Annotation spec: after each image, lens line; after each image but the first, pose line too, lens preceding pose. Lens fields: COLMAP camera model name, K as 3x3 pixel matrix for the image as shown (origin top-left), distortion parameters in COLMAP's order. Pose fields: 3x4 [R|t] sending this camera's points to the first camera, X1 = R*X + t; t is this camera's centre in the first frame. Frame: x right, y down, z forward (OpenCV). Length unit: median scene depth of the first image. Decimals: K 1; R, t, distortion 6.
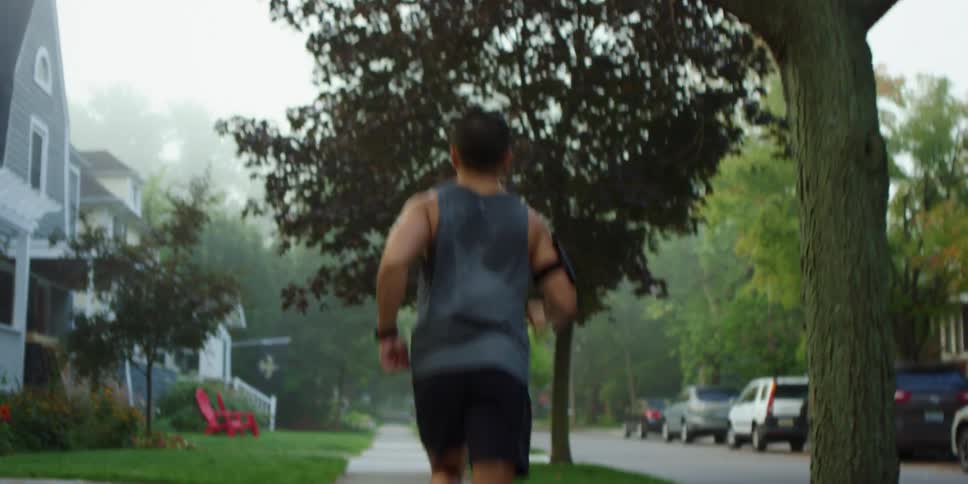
lens RADIAL K [[1666.2, 0, 484.0], [0, 1666.2, 242.0], [0, 0, 1]] dist [0.011705, -3.533005]
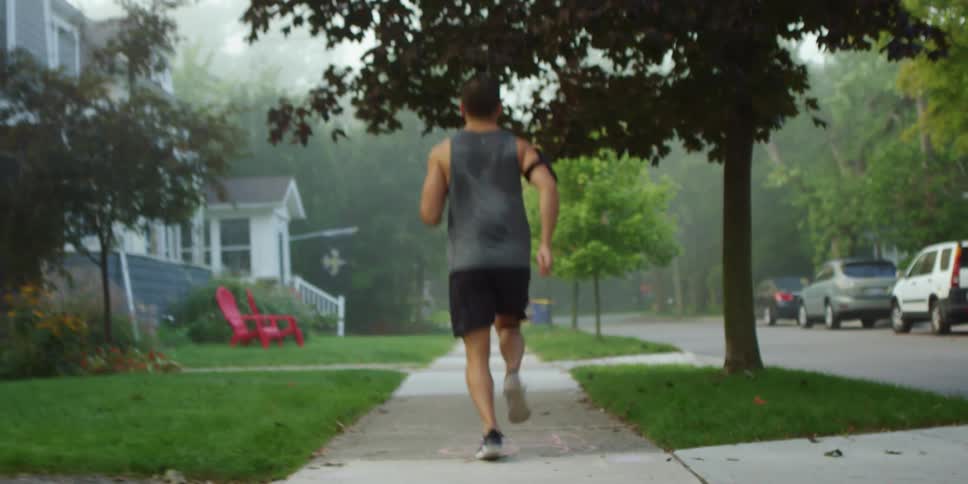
lens RADIAL K [[1666.2, 0, 484.0], [0, 1666.2, 242.0], [0, 0, 1]] dist [0.011705, -3.533005]
pose [[0.997422, -0.046524, -0.054635, -0.004399], [0.049816, 0.996922, 0.060535, 0.018244], [0.051650, -0.063100, 0.996670, 0.160926]]
